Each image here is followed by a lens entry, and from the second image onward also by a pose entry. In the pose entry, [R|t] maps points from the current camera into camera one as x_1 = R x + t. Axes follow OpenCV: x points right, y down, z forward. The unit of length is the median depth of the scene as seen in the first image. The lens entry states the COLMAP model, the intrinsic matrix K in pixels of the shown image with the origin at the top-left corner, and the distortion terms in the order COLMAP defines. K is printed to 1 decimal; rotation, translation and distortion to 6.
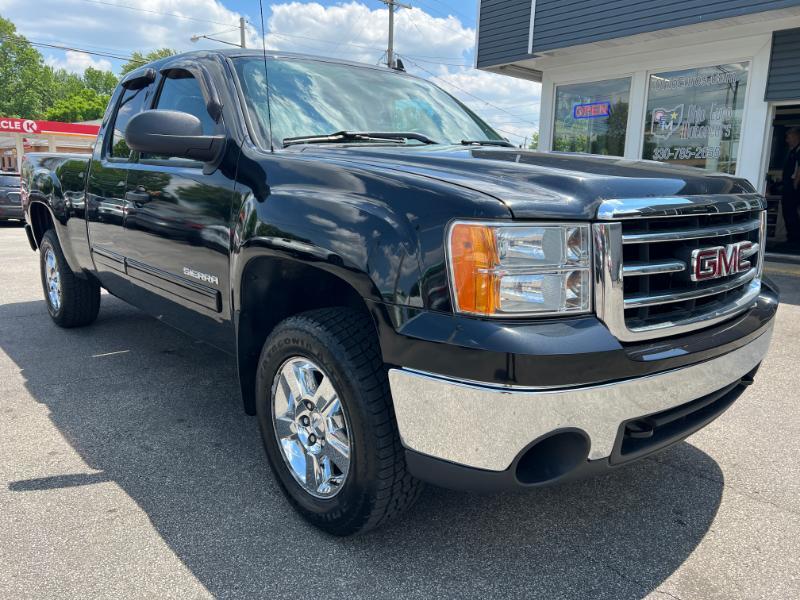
lens RADIAL K [[602.8, 0, 404.7], [0, 602.8, 299.8], [0, 0, 1]] dist [0.051013, -0.058095]
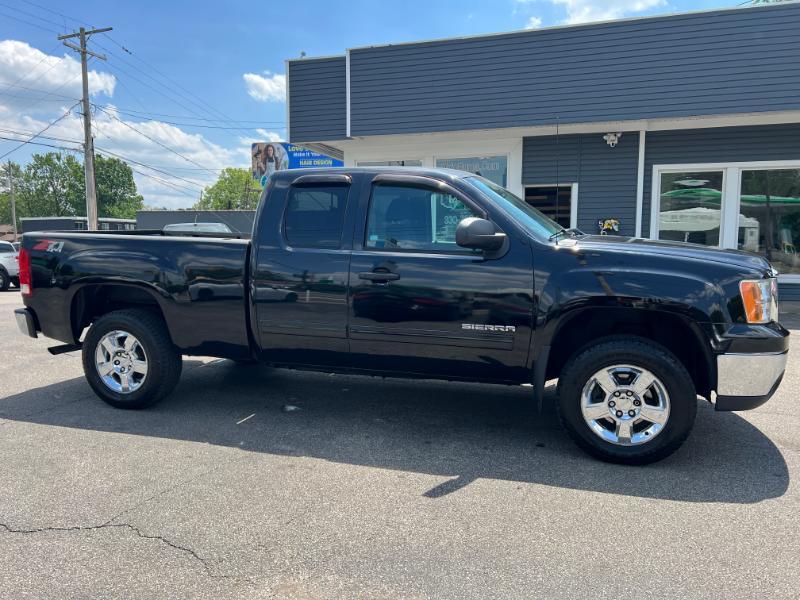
lens RADIAL K [[598.8, 0, 405.1], [0, 598.8, 300.7], [0, 0, 1]] dist [0.050830, -0.057290]
pose [[0.854220, -0.075311, 0.514428, -1.018473], [0.115951, 0.992128, -0.047295, -0.048779], [-0.506817, 0.100048, 0.856229, -0.113619]]
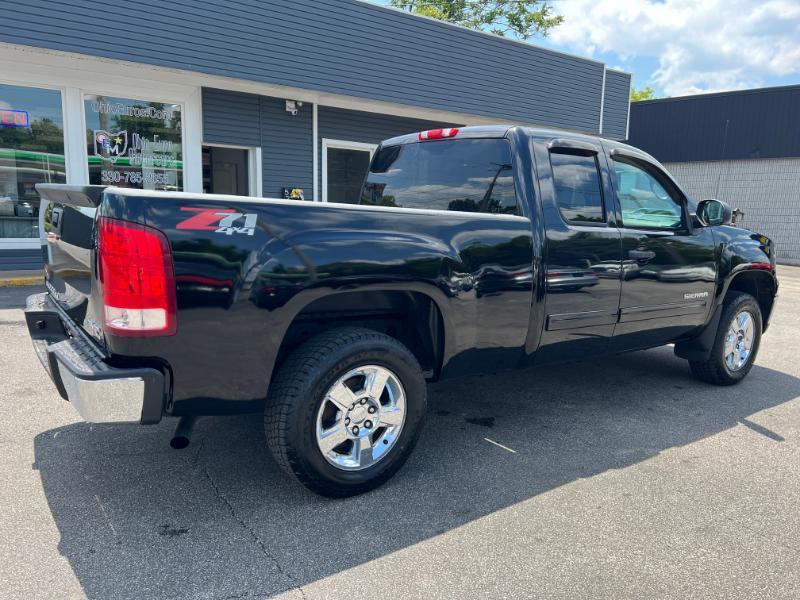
lens RADIAL K [[601.7, 0, 403.0], [0, 601.7, 295.1], [0, 0, 1]] dist [0.051040, -0.059486]
pose [[0.083296, -0.159185, 0.983729, -1.688480], [0.162092, 0.976177, 0.144238, -0.340166], [-0.983254, 0.147440, 0.107114, 1.323964]]
